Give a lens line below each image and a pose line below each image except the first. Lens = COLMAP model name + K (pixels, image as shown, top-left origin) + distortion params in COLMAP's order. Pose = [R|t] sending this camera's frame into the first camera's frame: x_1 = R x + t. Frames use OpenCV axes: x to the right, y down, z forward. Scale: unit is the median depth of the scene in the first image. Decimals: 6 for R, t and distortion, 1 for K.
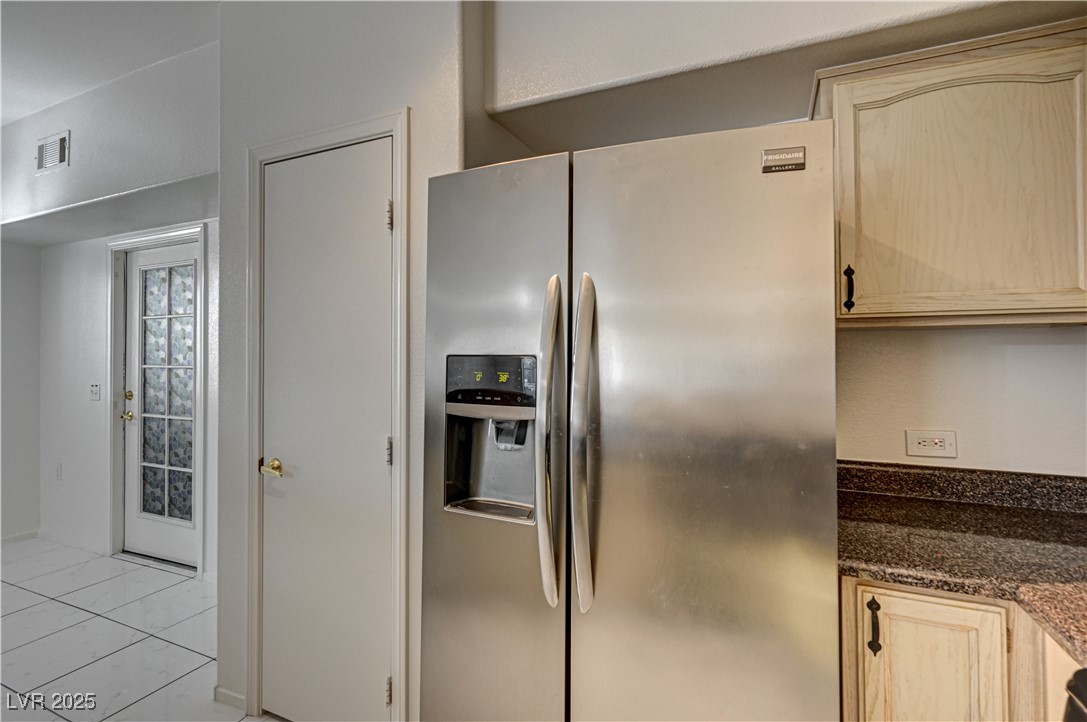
lens RADIAL K [[507.4, 0, 542.0], [0, 507.4, 348.0], [0, 0, 1]] dist [0.000445, 0.000179]
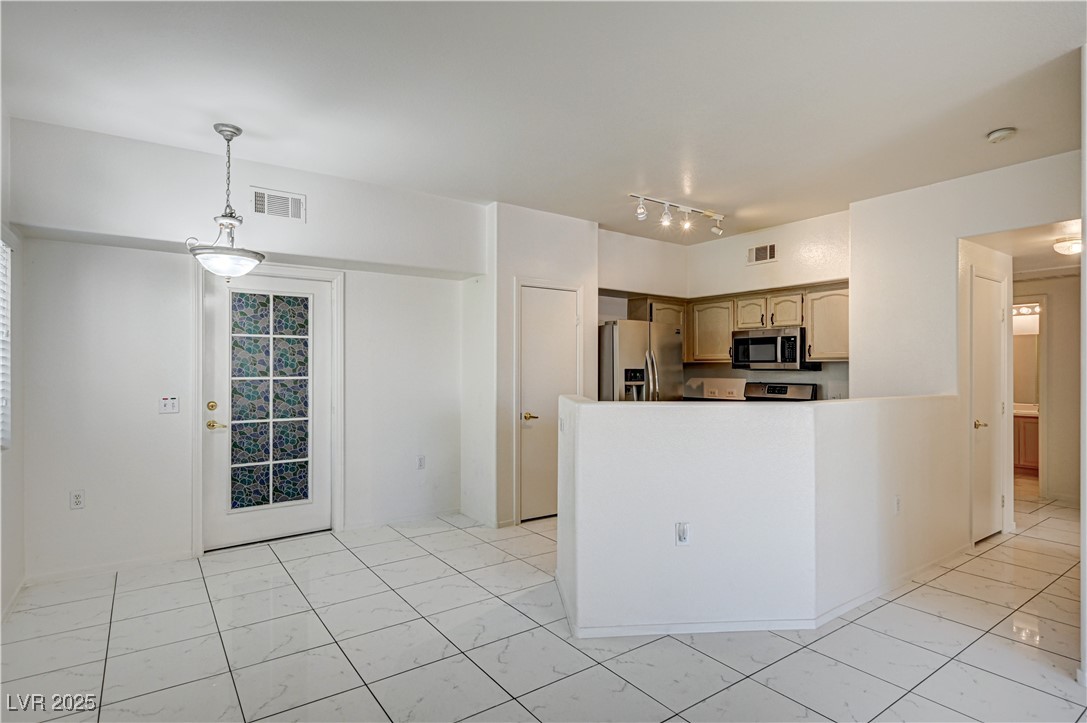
lens RADIAL K [[558.7, 0, 543.5], [0, 558.7, 361.5], [0, 0, 1]] dist [-0.000591, -0.000232]
pose [[0.502075, 0.013524, 0.864718, -1.536594], [-0.013023, 0.999883, -0.008077, -0.000286], [-0.864726, -0.007206, 0.502192, -0.209098]]
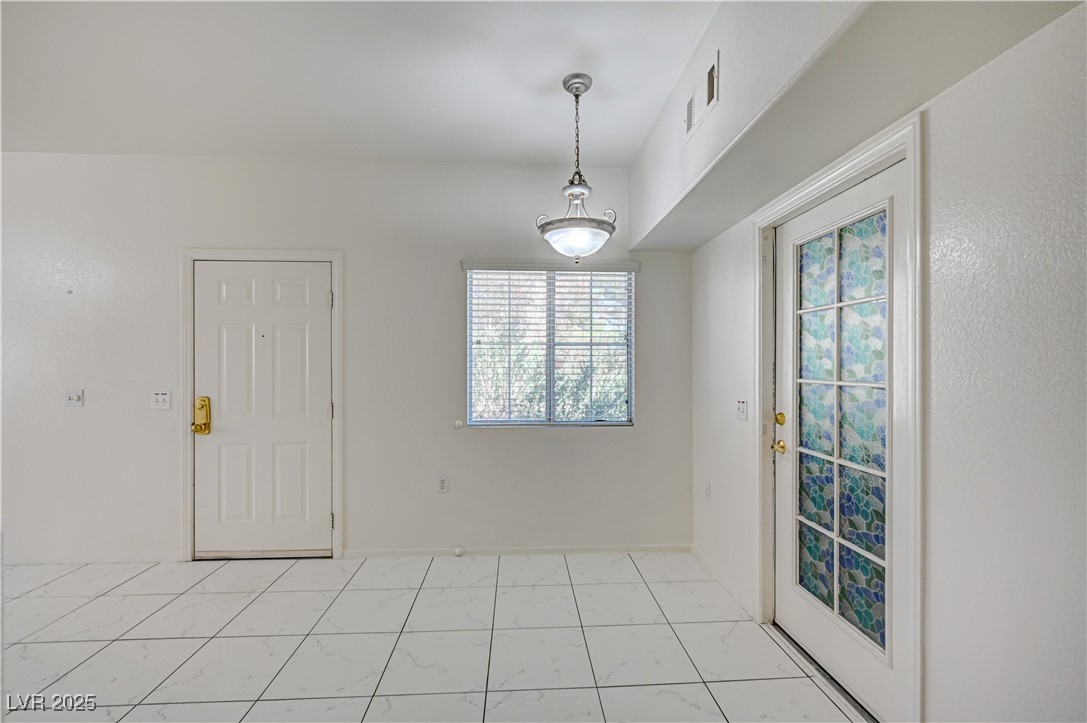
lens RADIAL K [[477.0, 0, 545.1], [0, 477.0, 365.4], [0, 0, 1]] dist [-0.000018, 0.000264]
pose [[0.467703, 0.005268, -0.883870, -0.370540], [0.009403, 0.999896, 0.010935, 0.004233], [0.883836, -0.013425, 0.467605, 0.383366]]
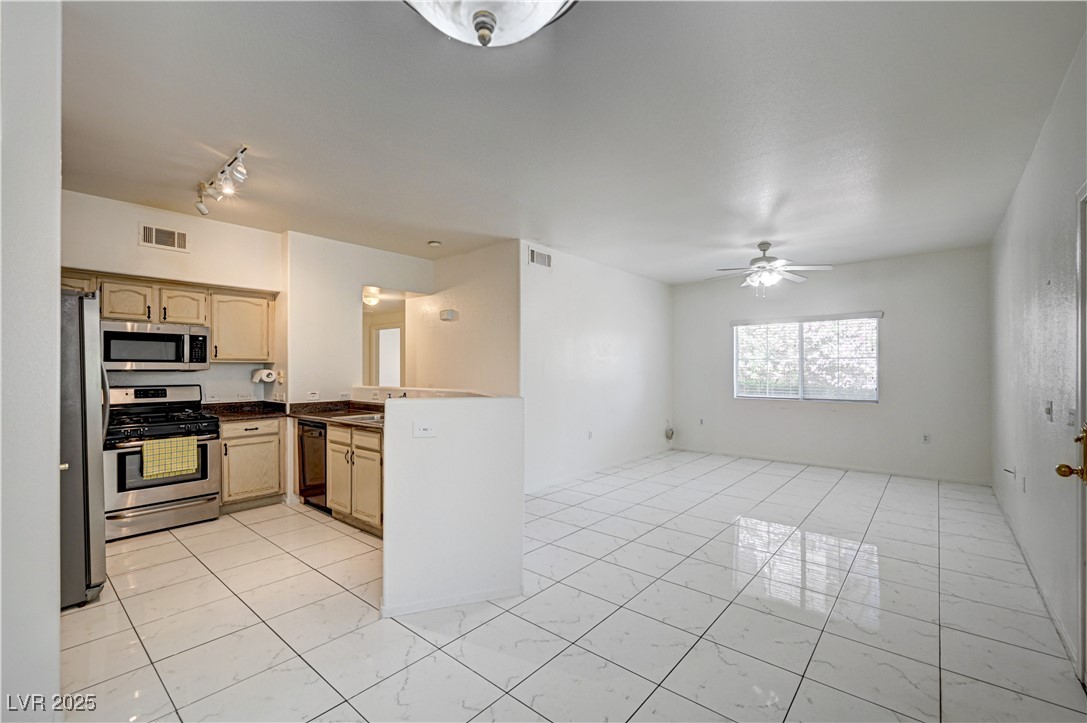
lens RADIAL K [[463.4, 0, 541.6], [0, 463.4, 367.8], [0, 0, 1]] dist [-0.000197, -0.000183]
pose [[-0.961337, 0.002427, 0.275363, -1.049522], [-0.001552, 0.999898, -0.014232, 0.010946], [-0.275369, -0.014109, -0.961235, 0.956394]]
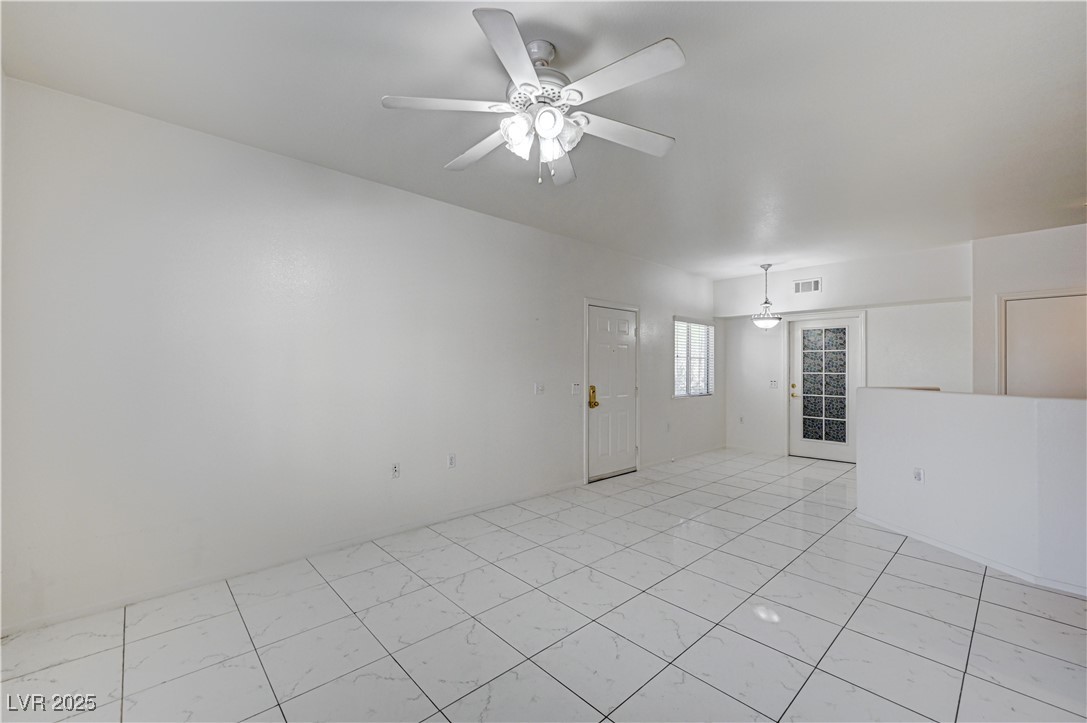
lens RADIAL K [[440.2, 0, 544.4], [0, 440.2, 362.6], [0, 0, 1]] dist [0.000422, 0.000106]
pose [[0.925277, 0.006954, -0.379228, -1.129956], [-0.004981, 0.999968, 0.006182, -0.016427], [0.379259, -0.003831, 0.925283, -1.248784]]
